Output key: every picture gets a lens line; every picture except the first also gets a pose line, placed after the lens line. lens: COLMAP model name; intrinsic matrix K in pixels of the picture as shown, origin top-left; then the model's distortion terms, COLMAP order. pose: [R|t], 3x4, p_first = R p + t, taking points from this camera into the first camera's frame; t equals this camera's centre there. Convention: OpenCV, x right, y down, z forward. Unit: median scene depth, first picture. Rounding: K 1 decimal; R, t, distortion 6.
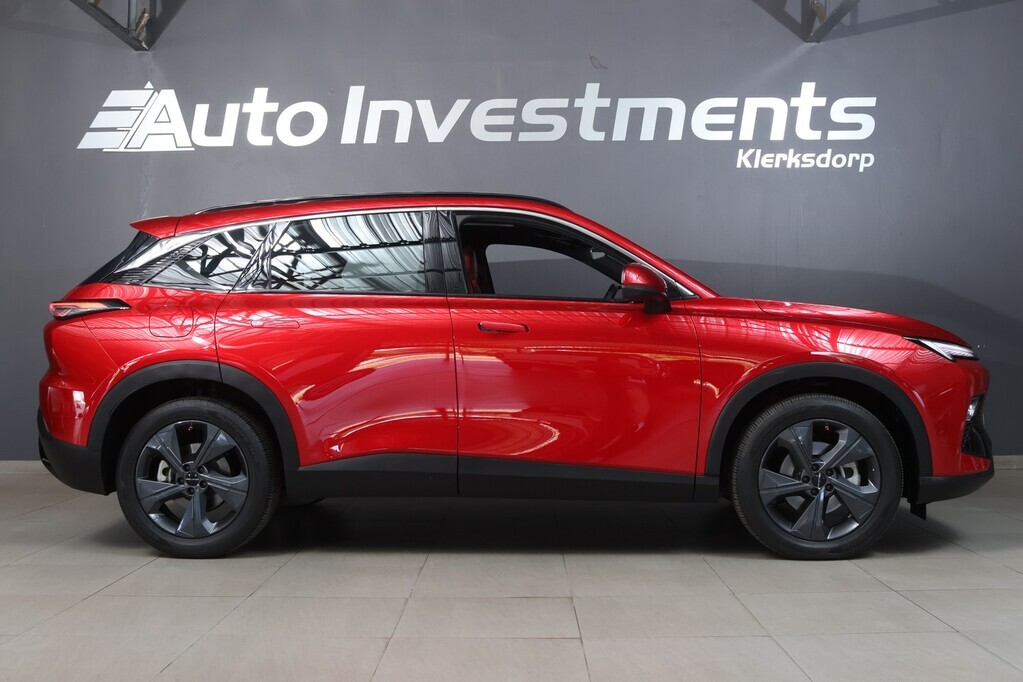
lens RADIAL K [[1150.4, 0, 511.5], [0, 1150.4, 341.0], [0, 0, 1]] dist [-0.078441, 0.004586]
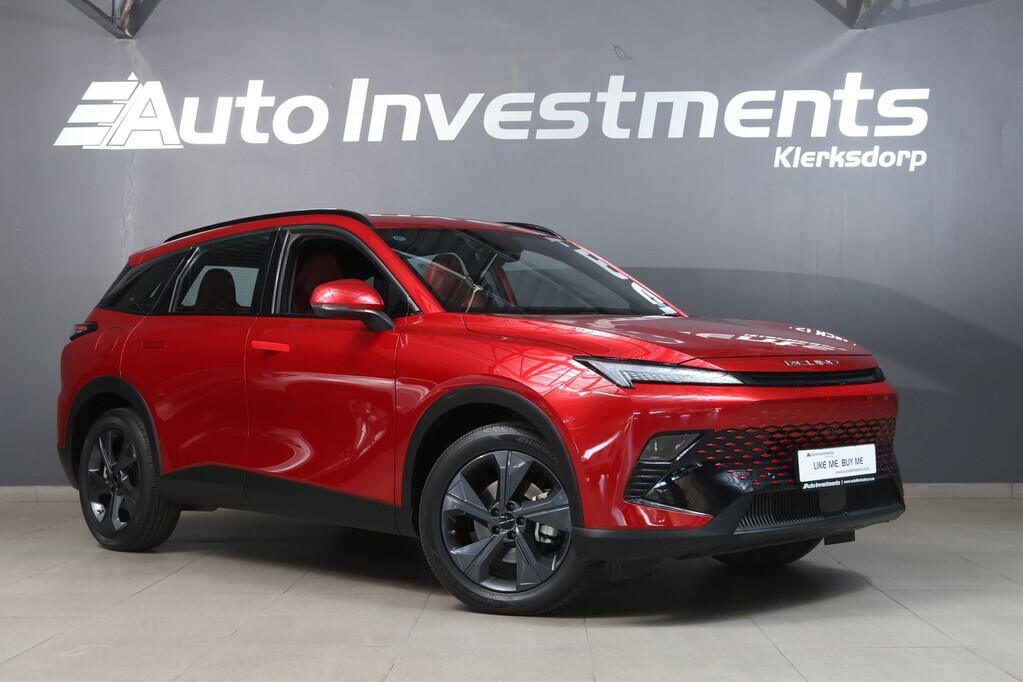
lens RADIAL K [[1526.7, 0, 511.5], [0, 1526.7, 341.0], [0, 0, 1]] dist [-0.023984, 0.040115]
pose [[0.999937, 0.001020, -0.011205, 0.000341], [-0.001104, 0.999972, -0.007452, -0.002994], [0.011197, 0.007464, 0.999909, -0.222762]]
